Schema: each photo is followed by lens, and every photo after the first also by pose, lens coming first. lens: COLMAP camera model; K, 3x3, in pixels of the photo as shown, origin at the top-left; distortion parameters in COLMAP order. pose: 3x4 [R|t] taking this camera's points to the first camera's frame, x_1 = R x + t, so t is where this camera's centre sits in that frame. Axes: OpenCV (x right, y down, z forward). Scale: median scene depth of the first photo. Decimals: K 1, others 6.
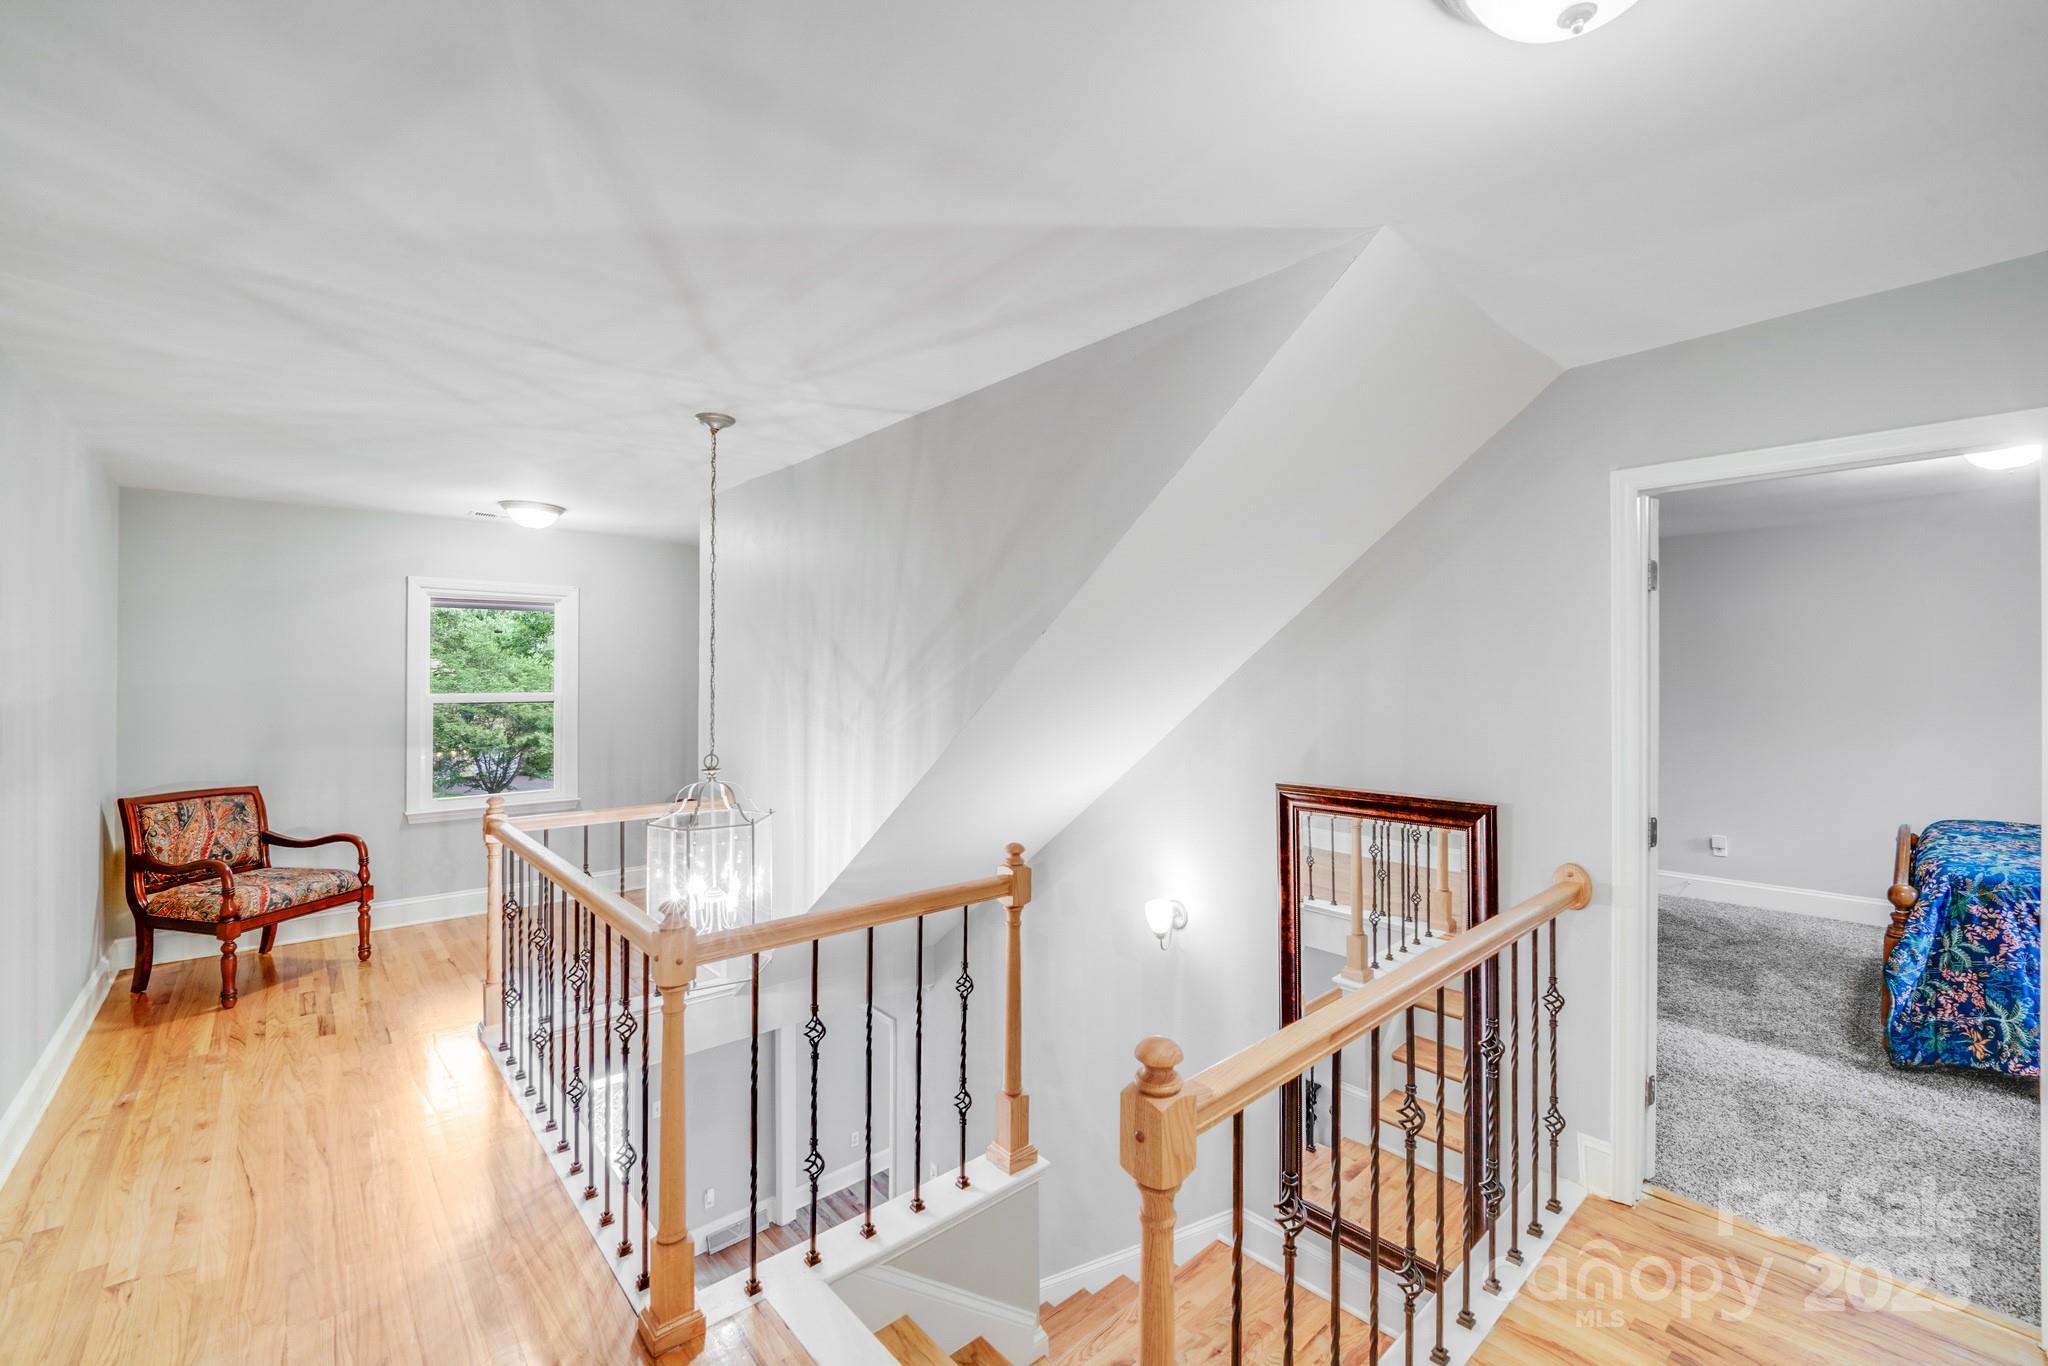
lens RADIAL K [[846.6, 0, 1029.3], [0, 846.6, 684.1], [0, 0, 1]] dist [-0.001650, -0.000082]
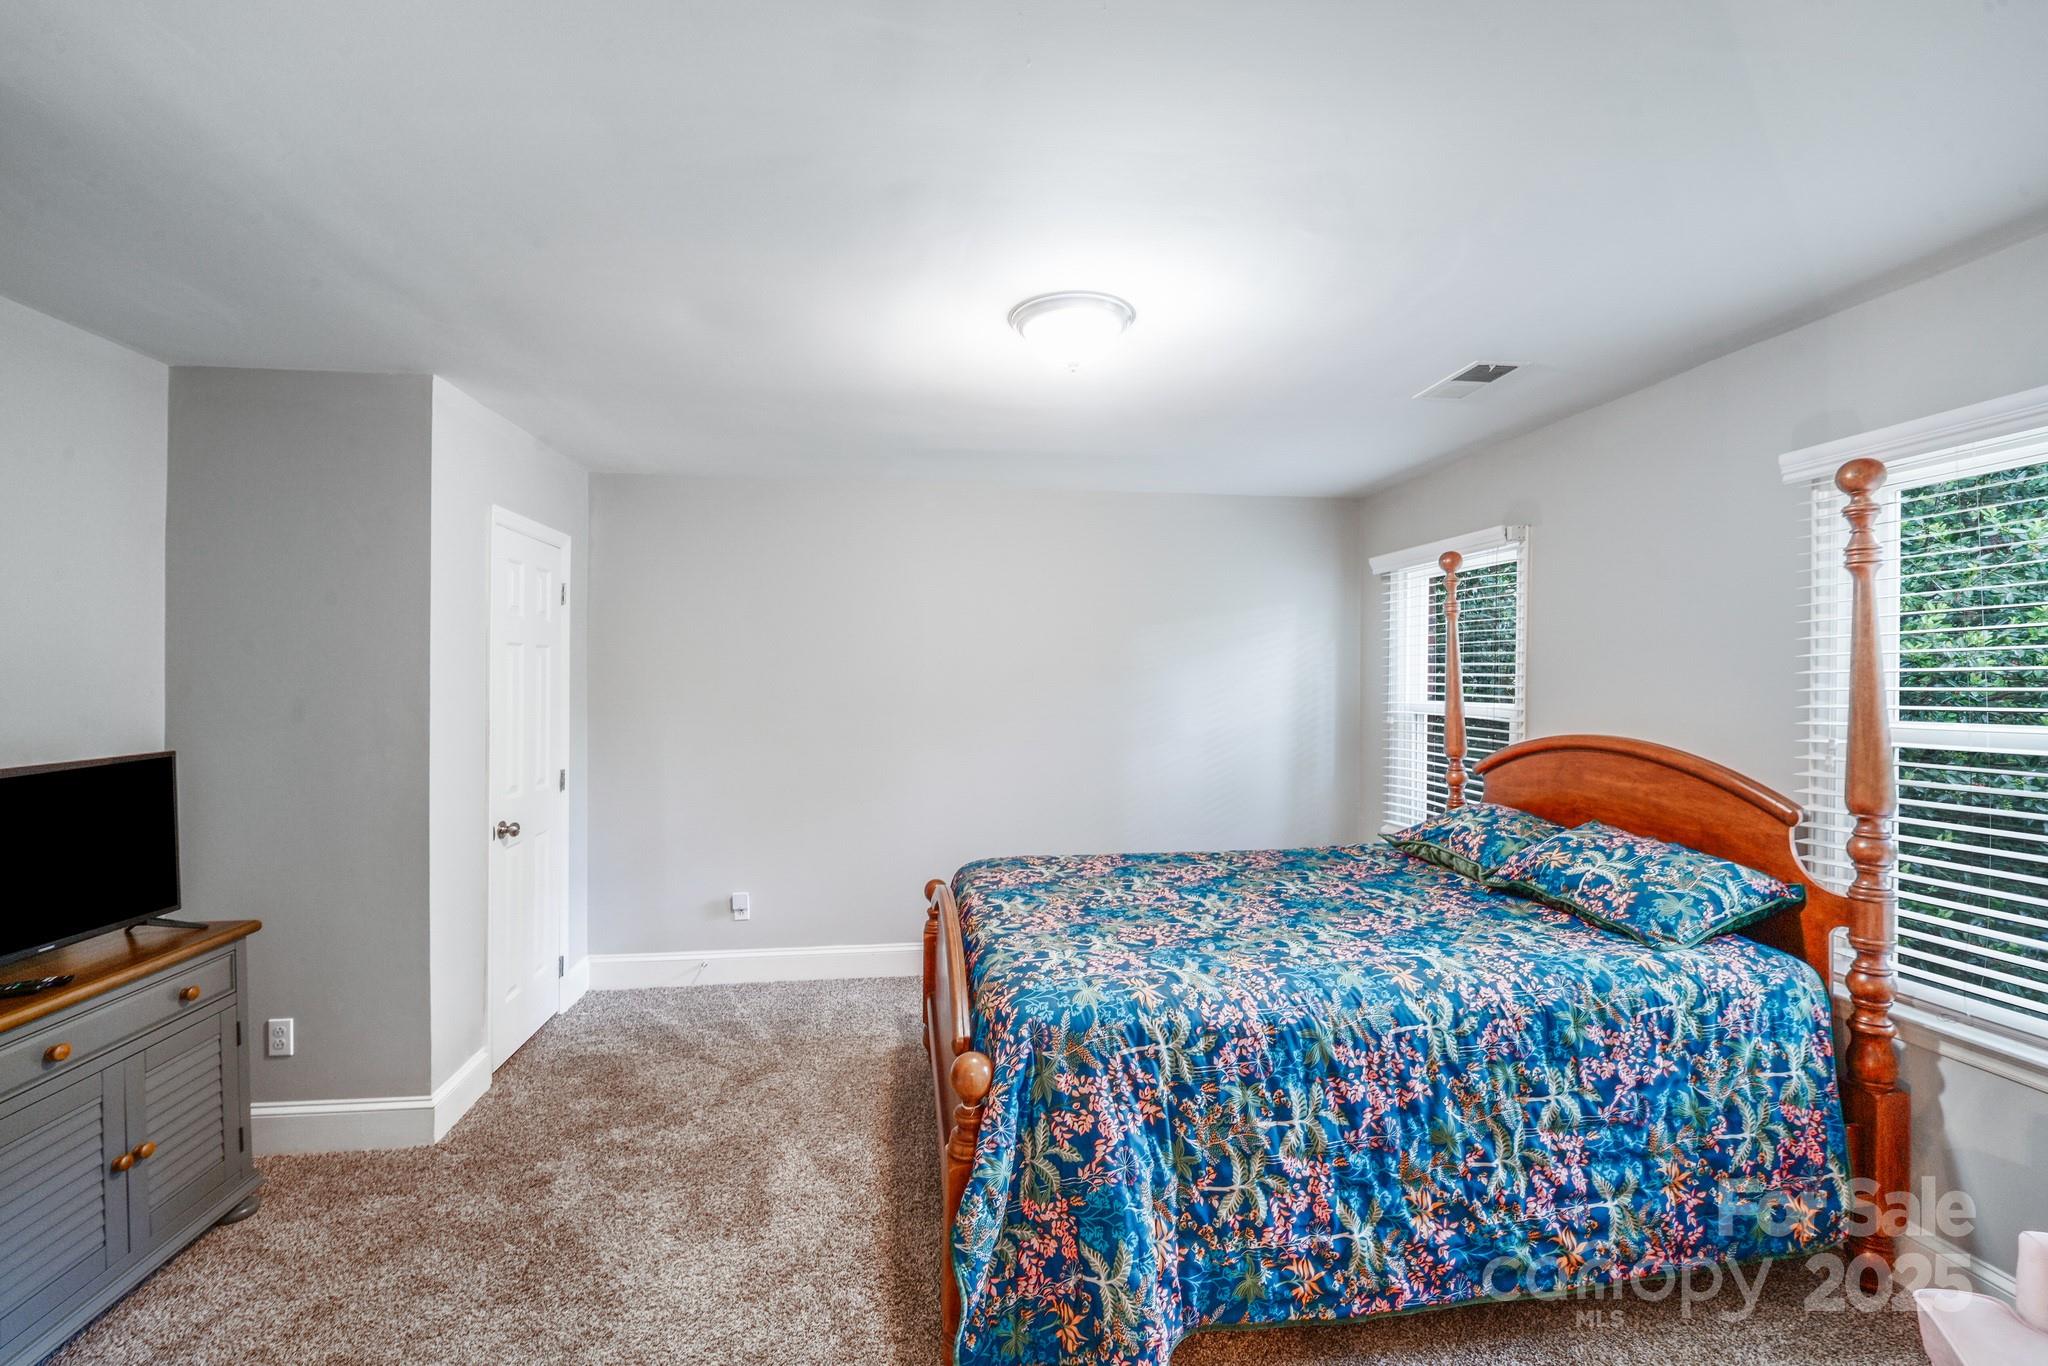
lens RADIAL K [[846.6, 0, 1024.7], [0, 846.6, 683.8], [0, 0, 1]] dist [-0.001650, -0.000082]
pose [[0.569144, -0.008708, 0.822191, 0.645458], [-0.000859, 0.999937, 0.011185, -0.002657], [-0.822237, -0.007072, 0.569101, 0.702320]]
